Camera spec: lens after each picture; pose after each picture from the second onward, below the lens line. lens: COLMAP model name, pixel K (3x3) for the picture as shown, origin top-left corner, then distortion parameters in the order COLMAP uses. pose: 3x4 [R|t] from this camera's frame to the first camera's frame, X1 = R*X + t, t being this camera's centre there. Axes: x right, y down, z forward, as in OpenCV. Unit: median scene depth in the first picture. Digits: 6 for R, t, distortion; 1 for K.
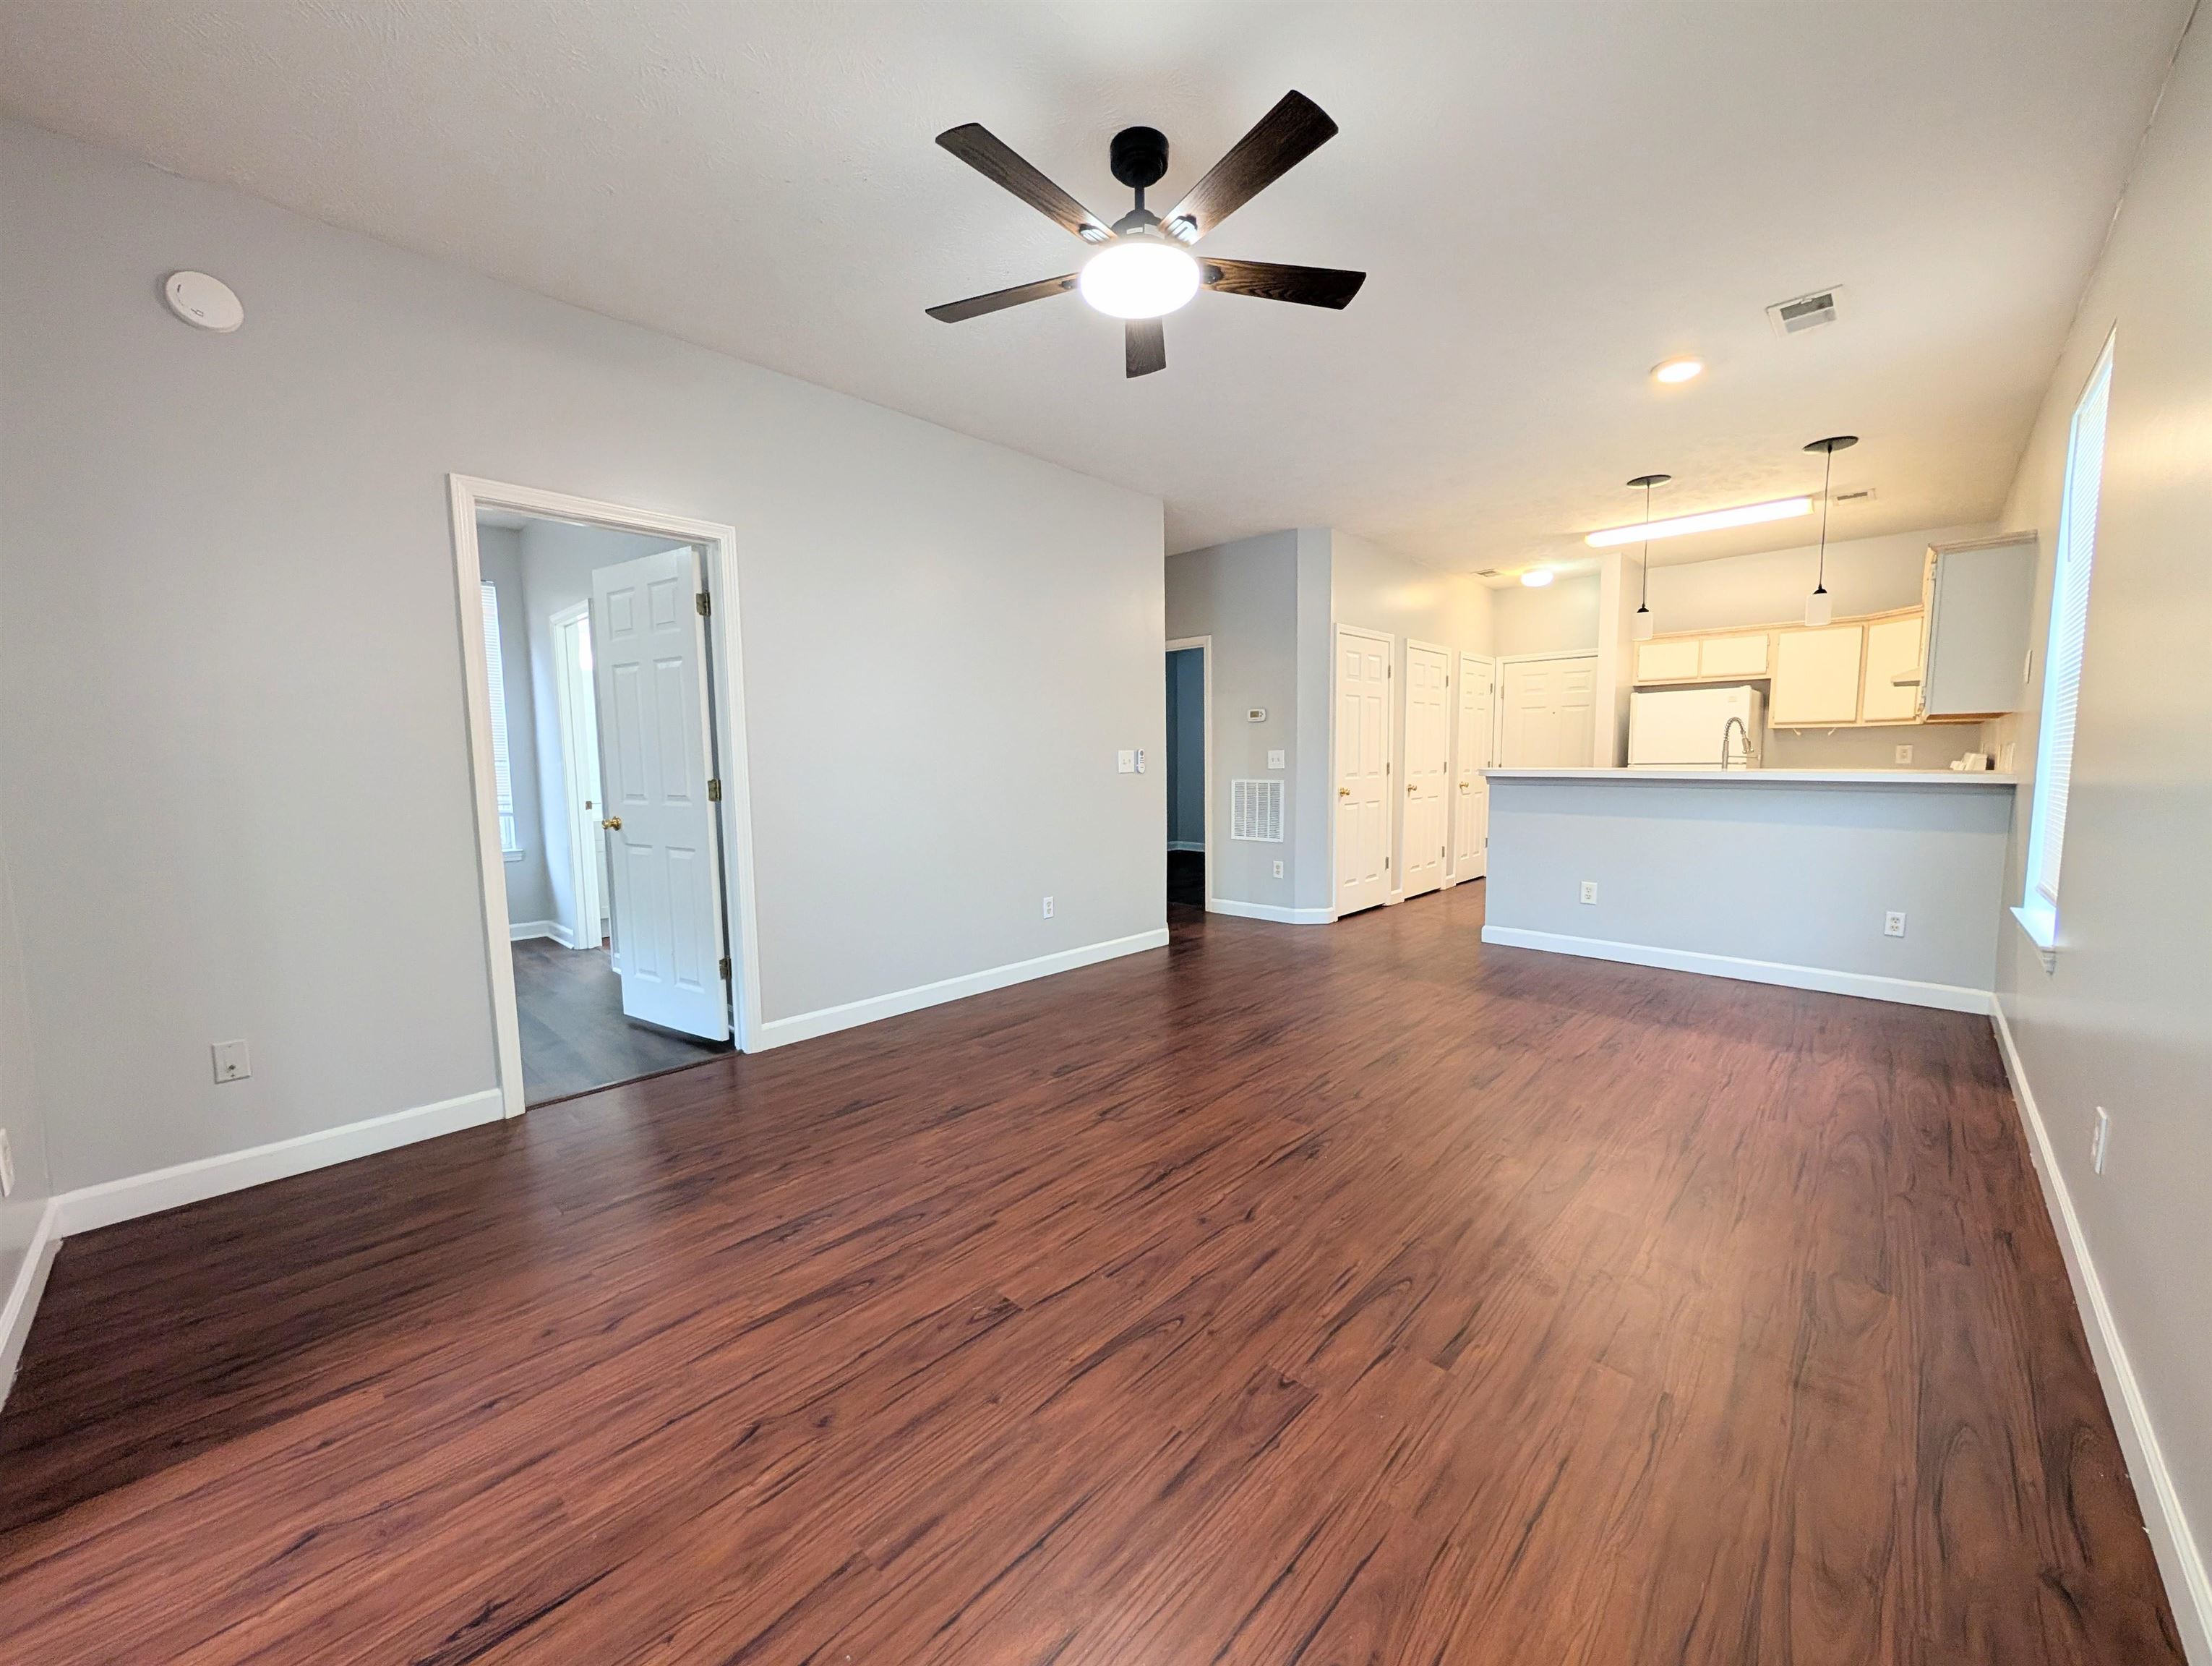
lens RADIAL K [[836.0, 0, 1109.5], [0, 836.0, 835.2], [0, 0, 1]] dist [-0.000690, 0.000224]
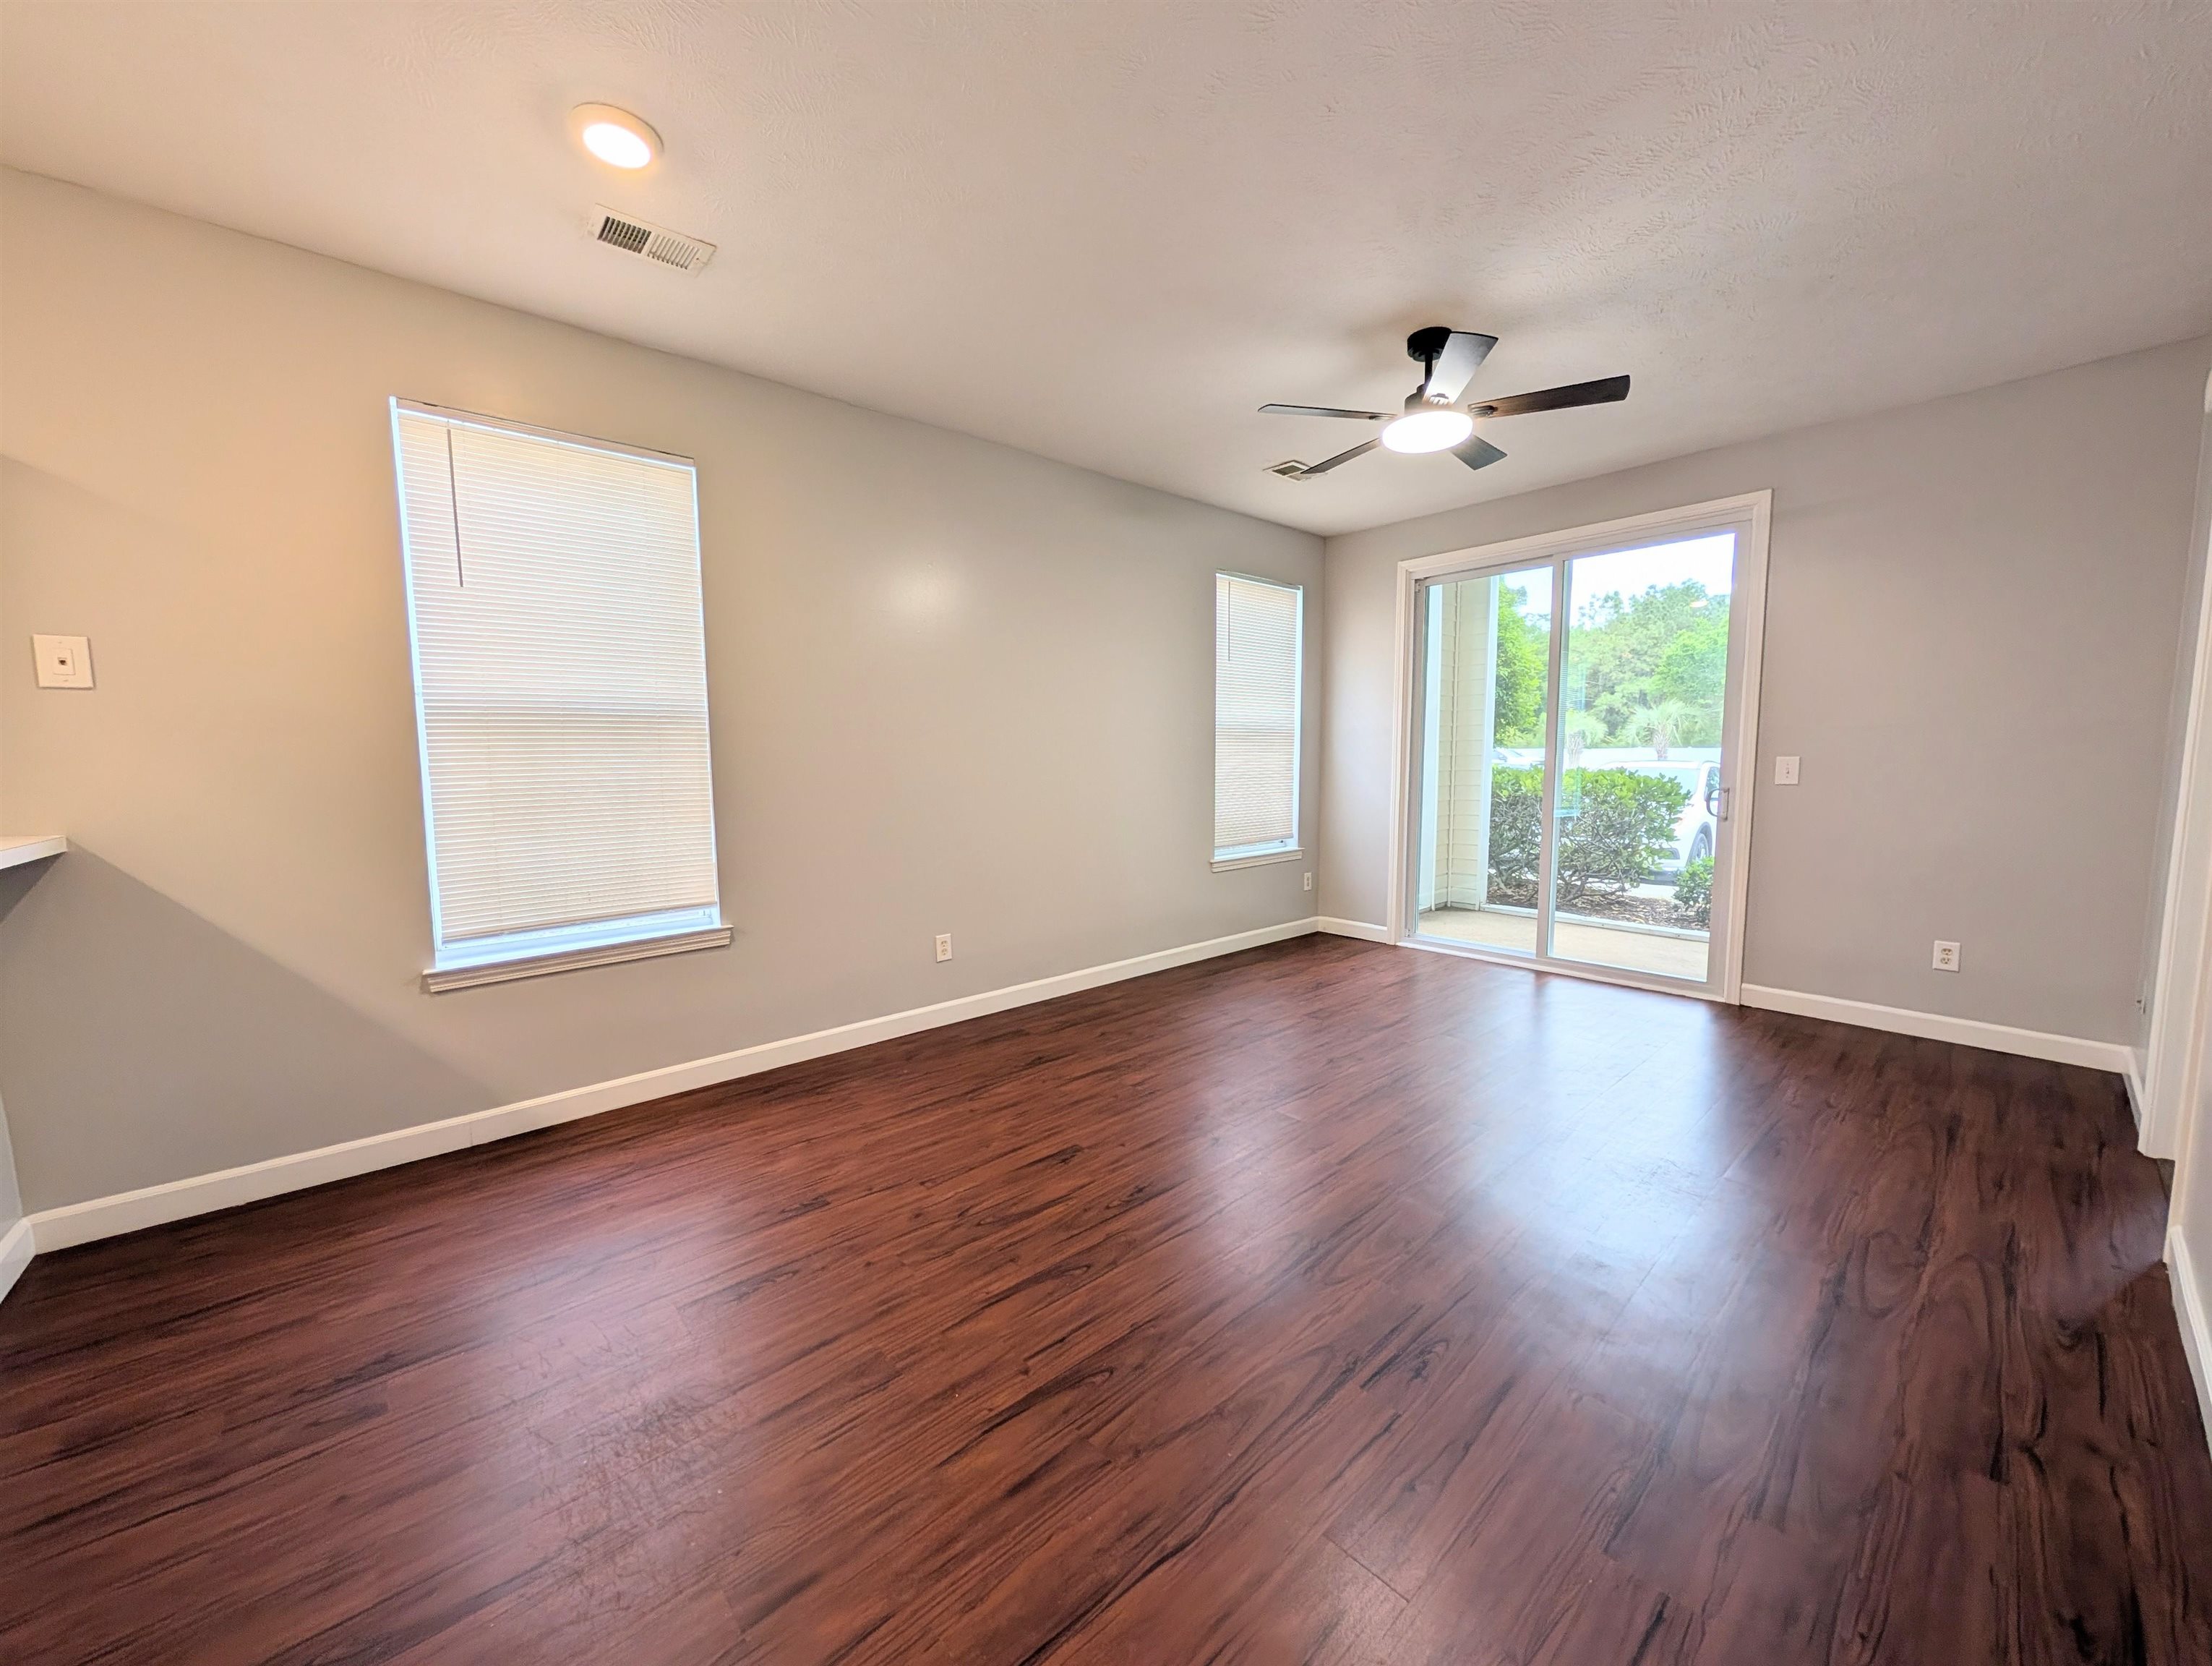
lens RADIAL K [[836.0, 0, 1109.5], [0, 836.0, 835.2], [0, 0, 1]] dist [-0.000690, 0.000224]
pose [[-0.996303, 0.010103, 0.085308, 0.342335], [0.026144, 0.981612, 0.189089, -0.210853], [-0.081829, 0.190620, -0.978247, 1.914563]]
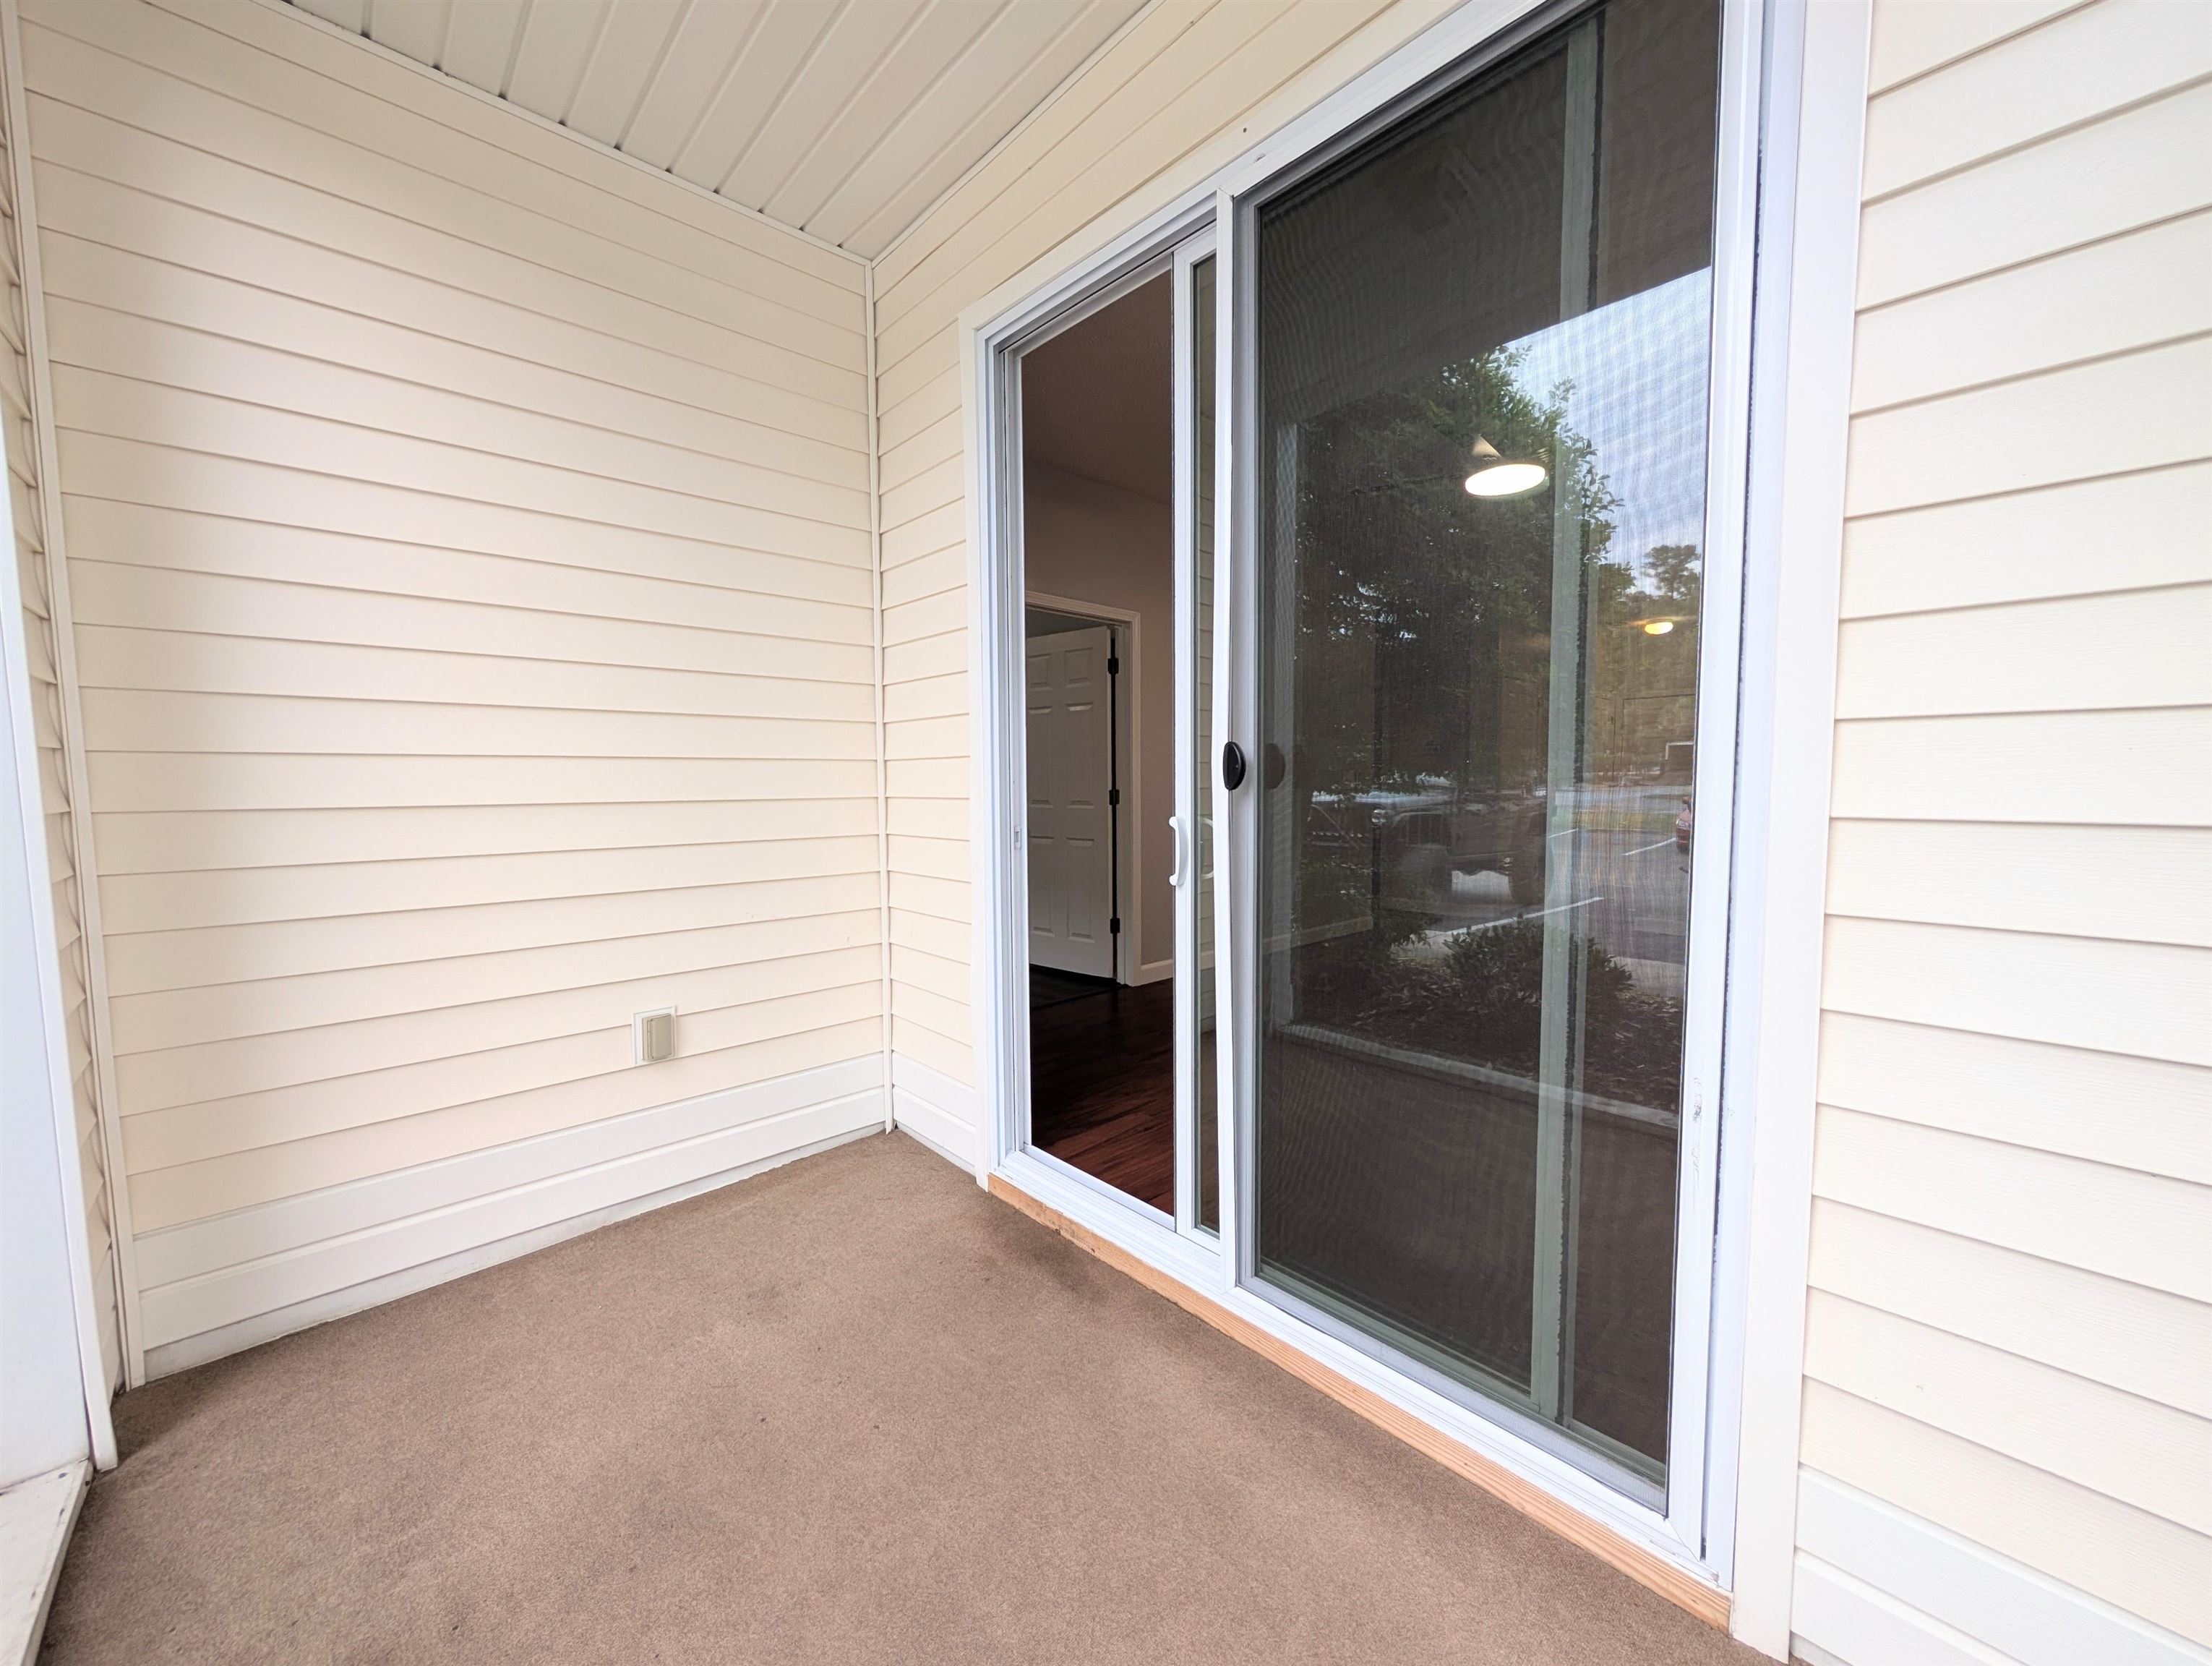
lens RADIAL K [[836.0, 0, 1109.5], [0, 836.0, 835.2], [0, 0, 1]] dist [-0.000690, 0.000224]
pose [[0.998618, 0.007689, -0.051981, -0.464777], [-0.009090, 0.999600, -0.026770, 0.055185], [0.051754, 0.027205, 0.998289, -0.462558]]
